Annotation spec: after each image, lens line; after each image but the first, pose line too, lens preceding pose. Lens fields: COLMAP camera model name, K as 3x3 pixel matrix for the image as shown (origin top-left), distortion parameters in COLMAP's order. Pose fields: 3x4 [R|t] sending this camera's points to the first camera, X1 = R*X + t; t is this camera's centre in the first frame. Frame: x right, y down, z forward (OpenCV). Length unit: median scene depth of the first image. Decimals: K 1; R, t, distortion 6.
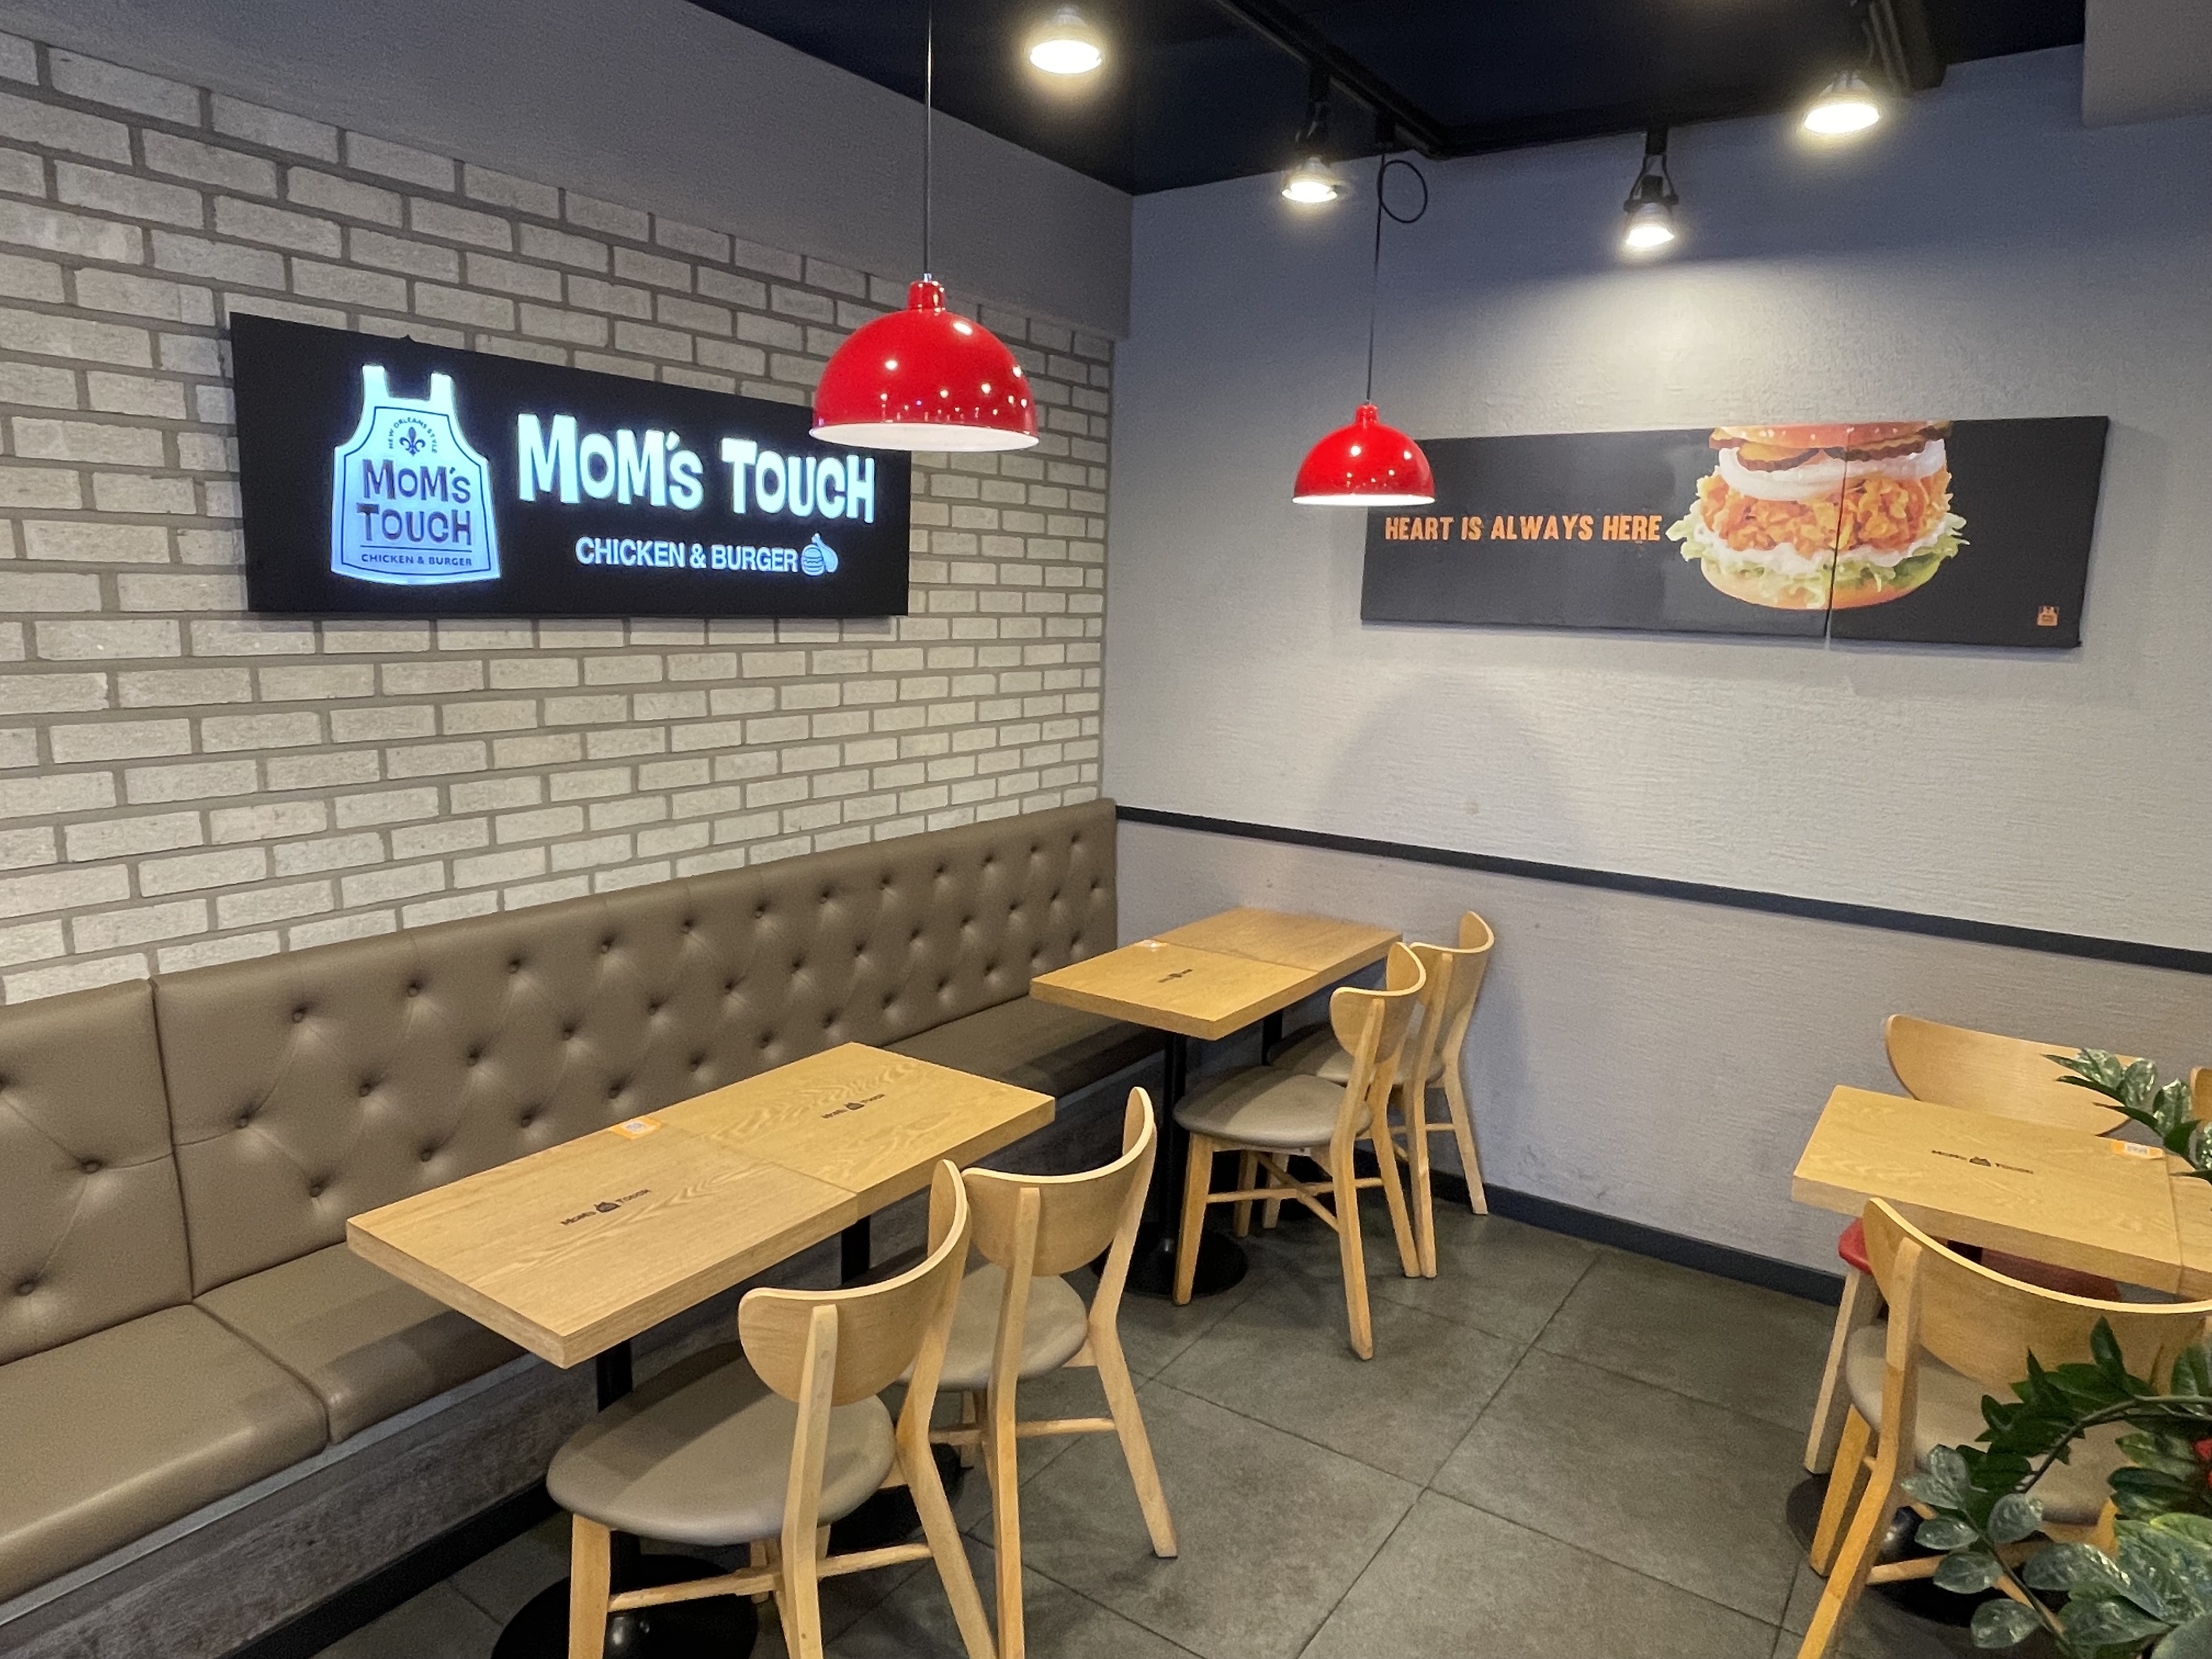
lens RADIAL K [[1387.2, 0, 1109.8], [0, 1387.2, 841.9], [0, 0, 1]] dist [-0.005139, -0.011064]
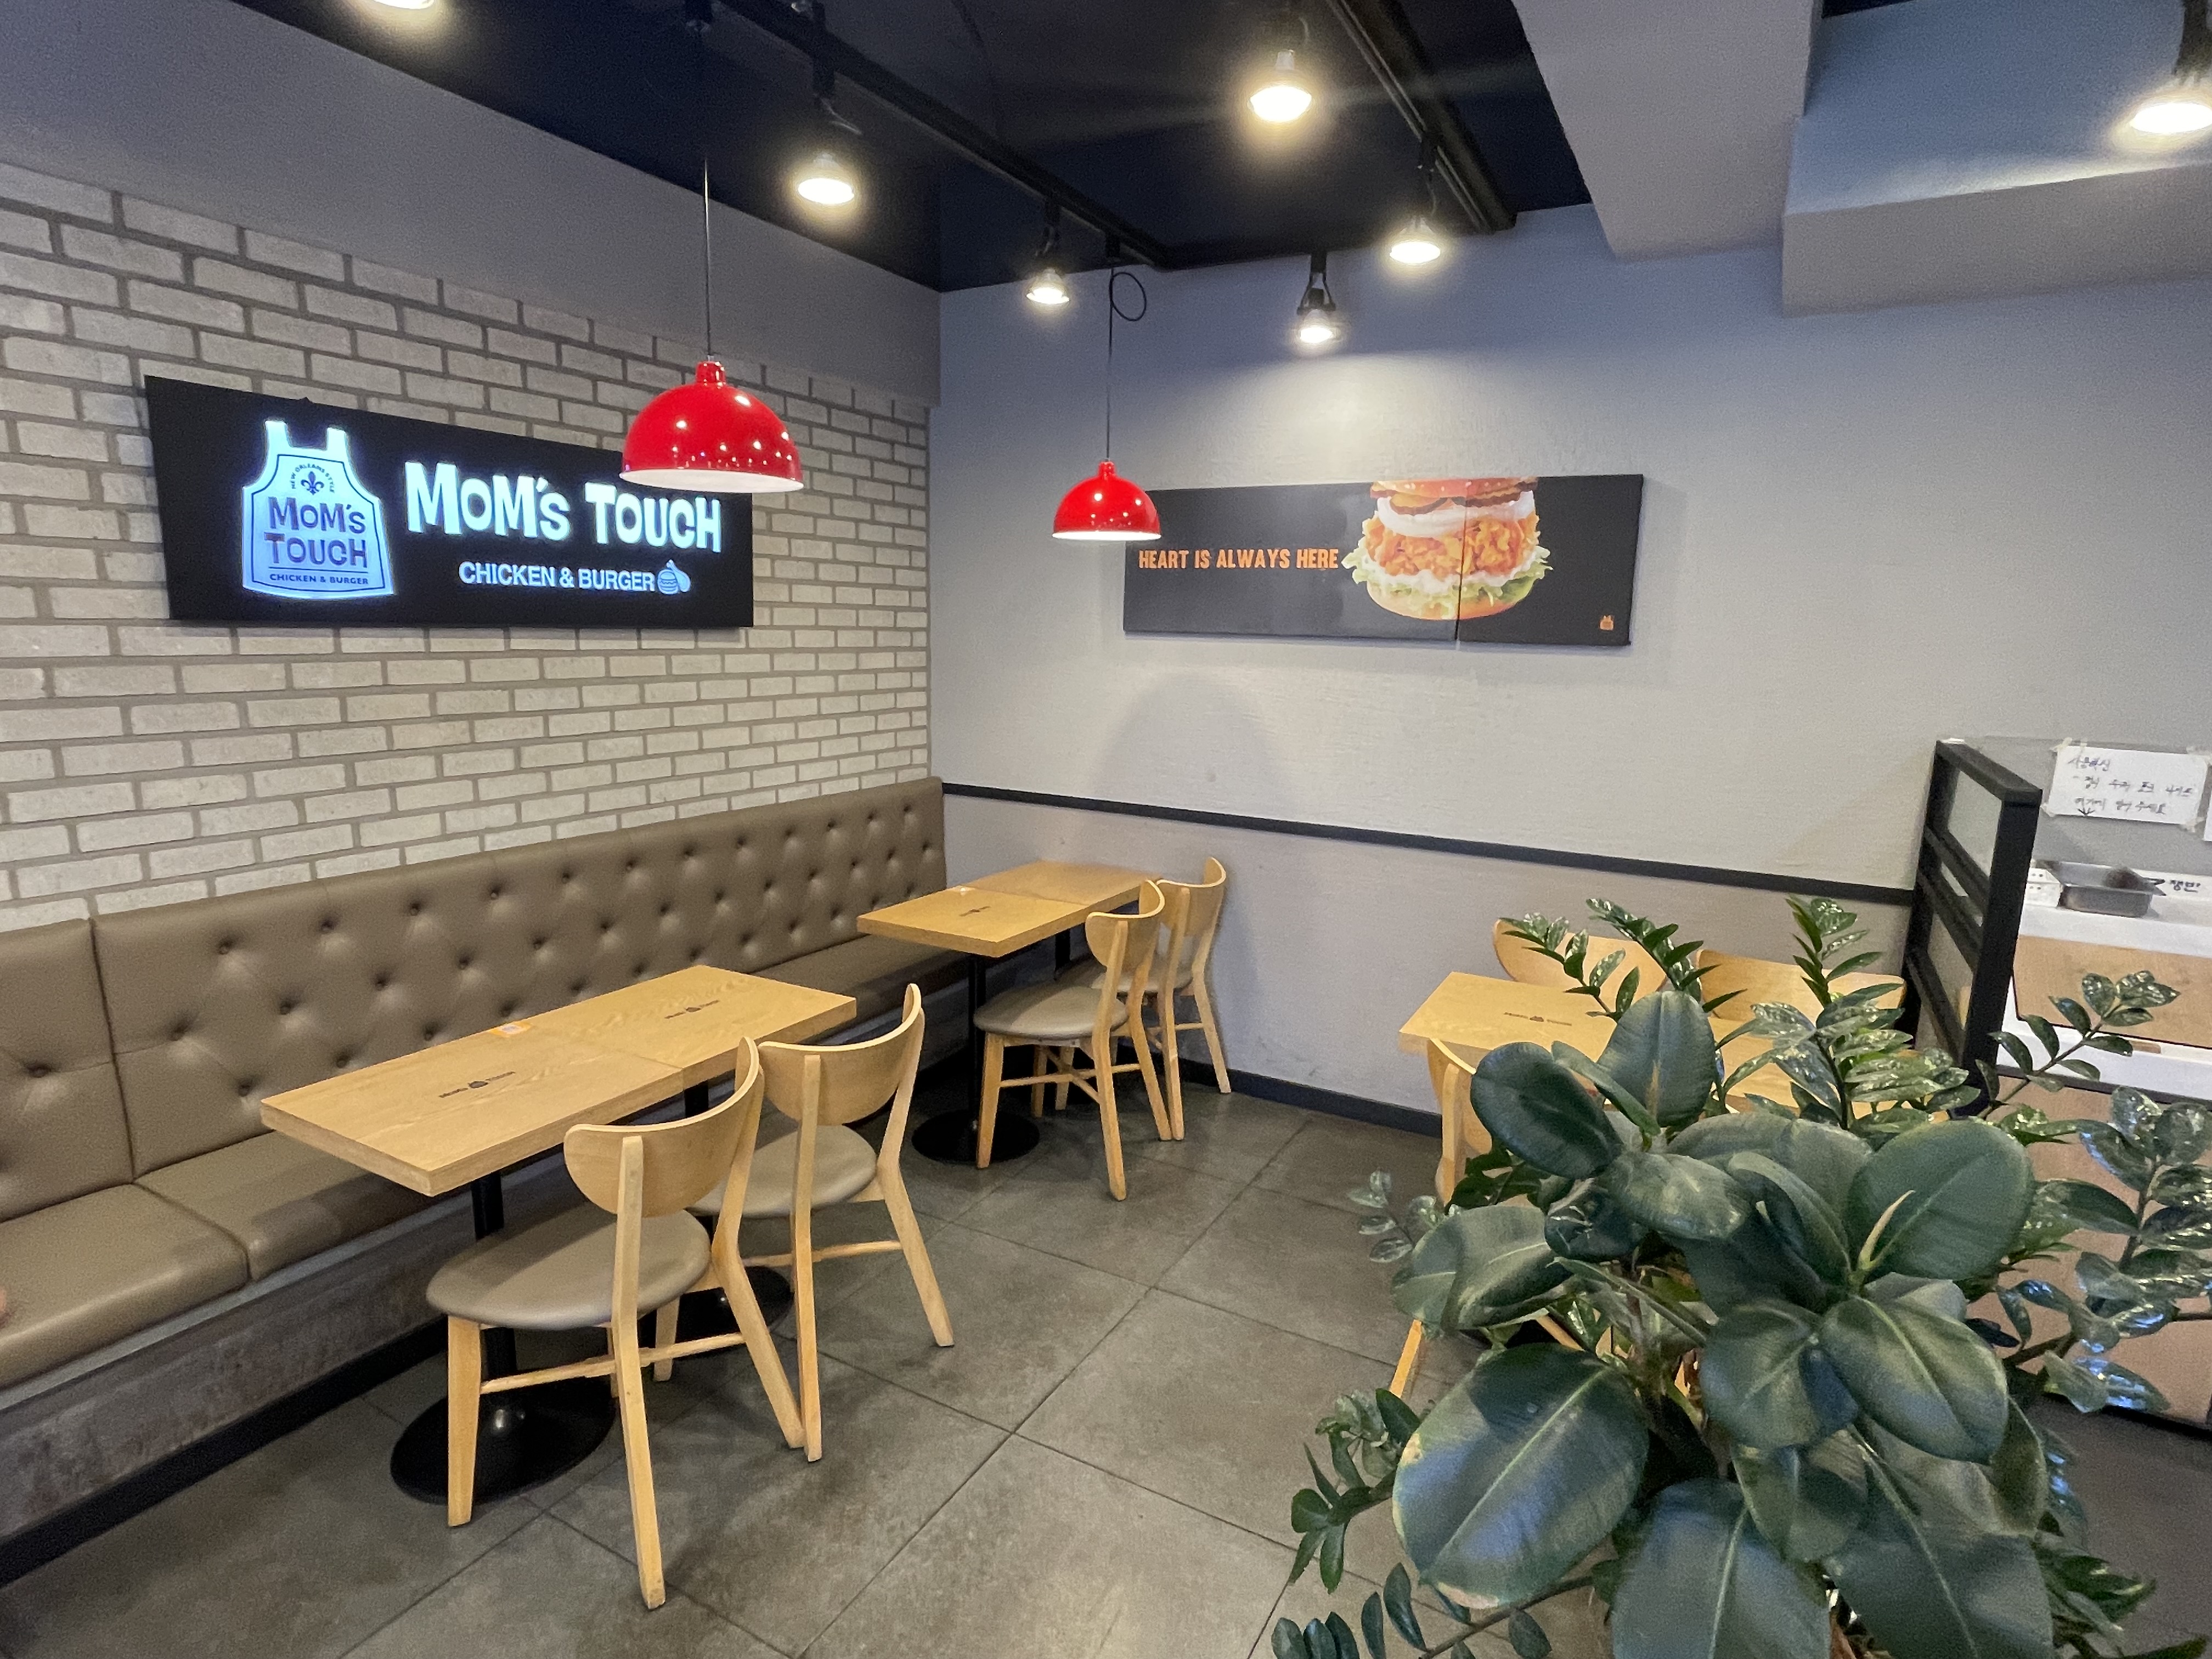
lens RADIAL K [[1154.4, 0, 1101.5], [0, 1154.4, 833.3], [0, 0, 1]] dist [-0.016347, 0.005492]
pose [[0.995074, -0.019950, 0.097105, 0.080251], [0.019366, 0.999788, 0.006950, 0.026260], [-0.097223, -0.005035, 0.995250, -0.077738]]
